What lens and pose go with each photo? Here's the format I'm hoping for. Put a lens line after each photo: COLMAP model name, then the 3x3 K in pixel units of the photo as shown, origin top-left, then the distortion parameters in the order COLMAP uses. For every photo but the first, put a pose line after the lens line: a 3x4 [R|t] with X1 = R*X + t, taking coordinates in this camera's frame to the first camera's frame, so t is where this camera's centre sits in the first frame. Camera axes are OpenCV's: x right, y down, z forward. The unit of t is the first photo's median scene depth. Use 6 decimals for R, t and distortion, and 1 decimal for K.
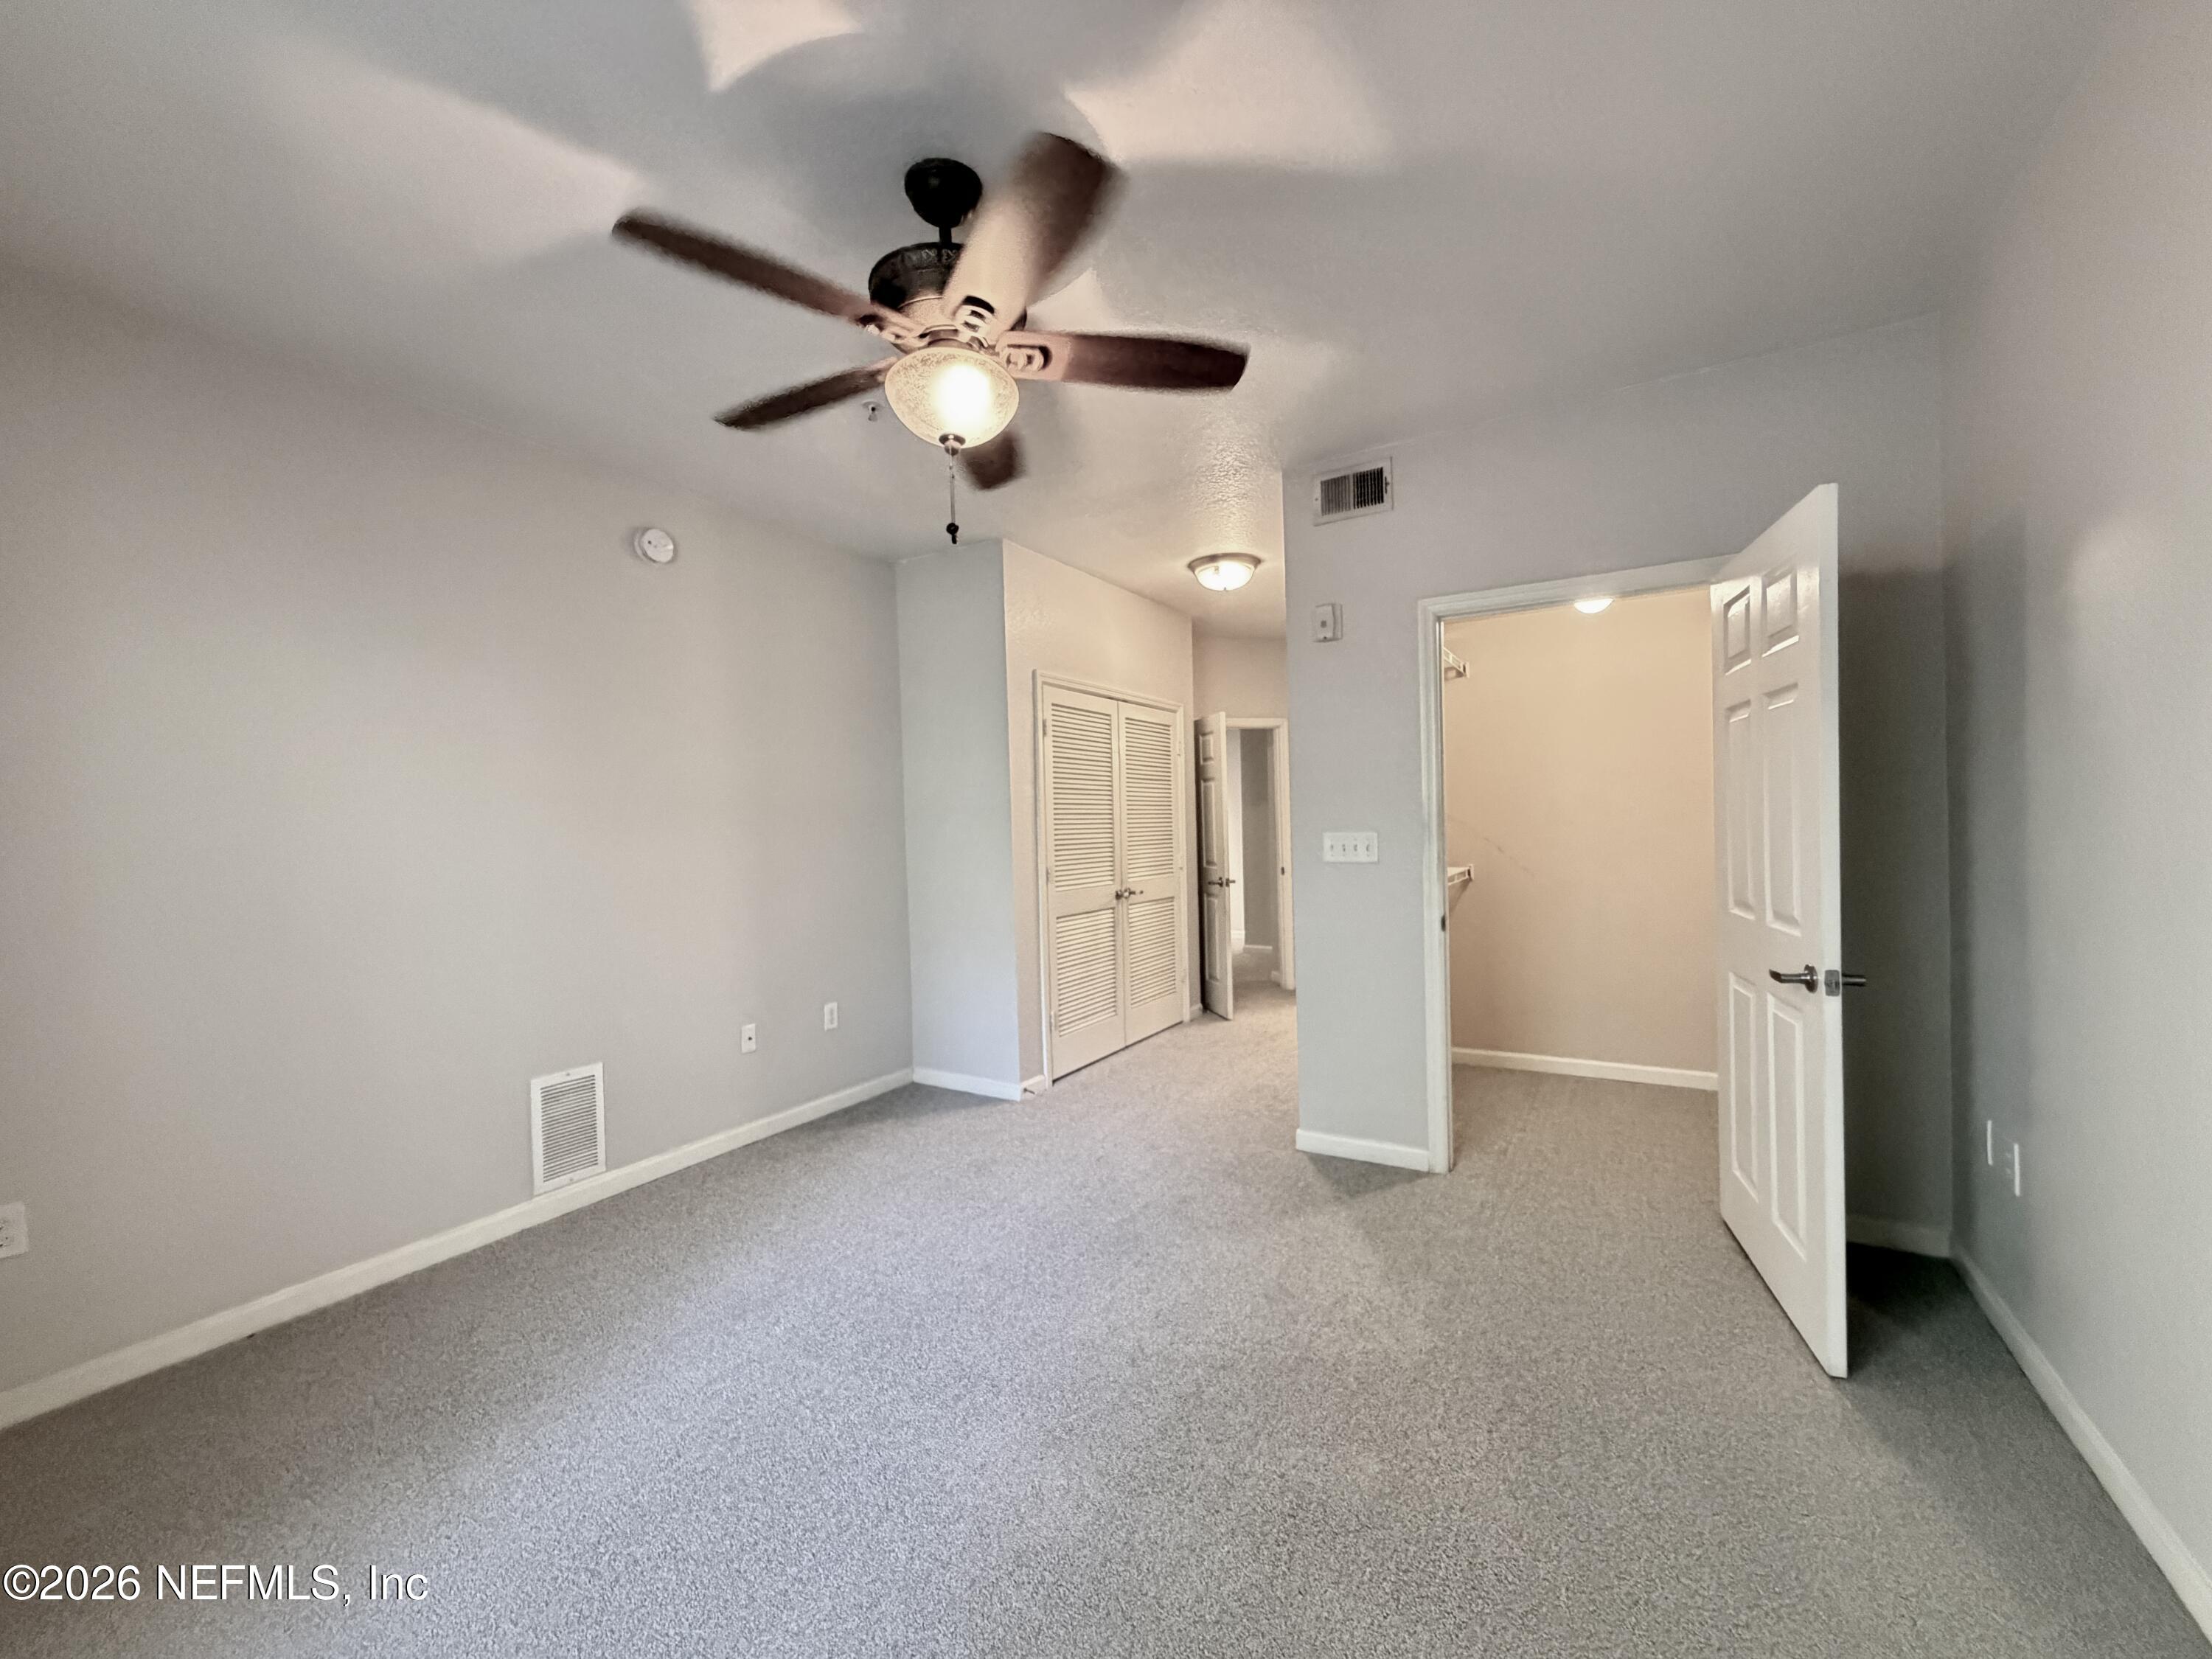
lens RADIAL K [[888.7, 0, 1108.4], [0, 888.7, 836.0], [0, 0, 1]] dist [-0.002620, 0.000004]
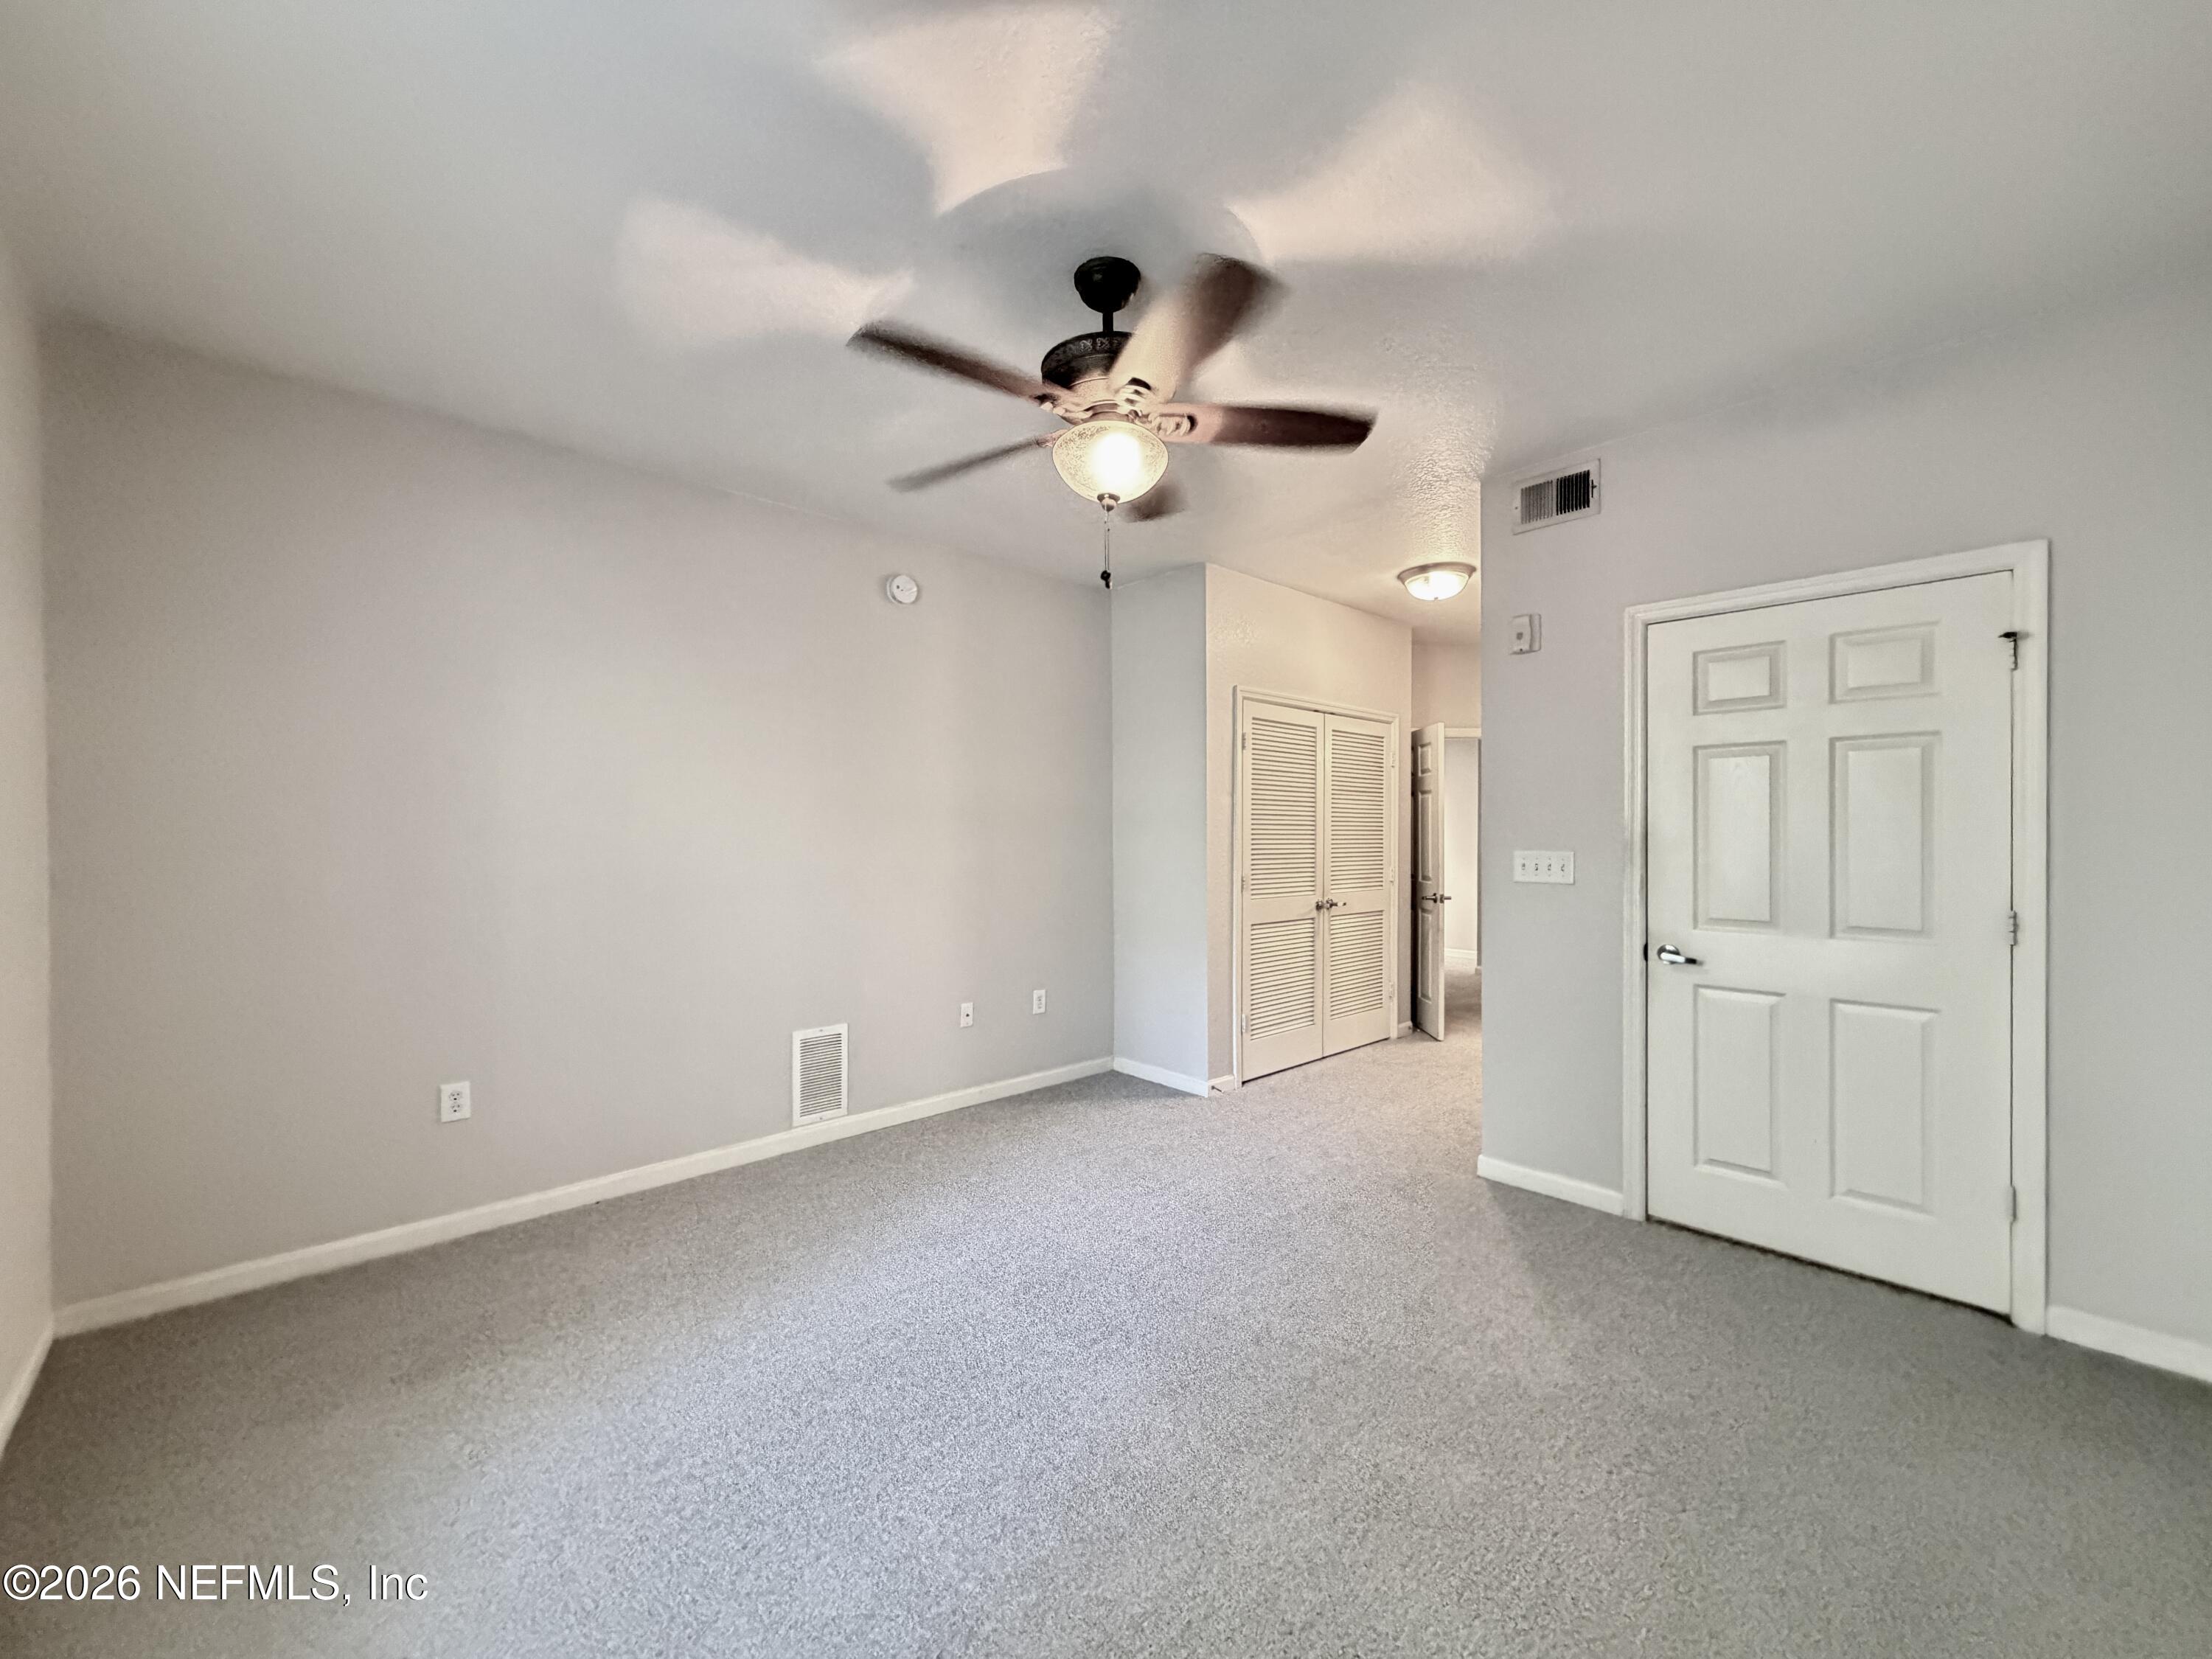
lens RADIAL K [[888.7, 0, 1108.4], [0, 888.7, 836.0], [0, 0, 1]] dist [-0.002620, 0.000004]
pose [[0.960729, 0.027683, -0.276104, 0.087809], [-0.029657, 0.999556, -0.002976, -0.004224], [0.275899, 0.011047, 0.961123, -0.054638]]
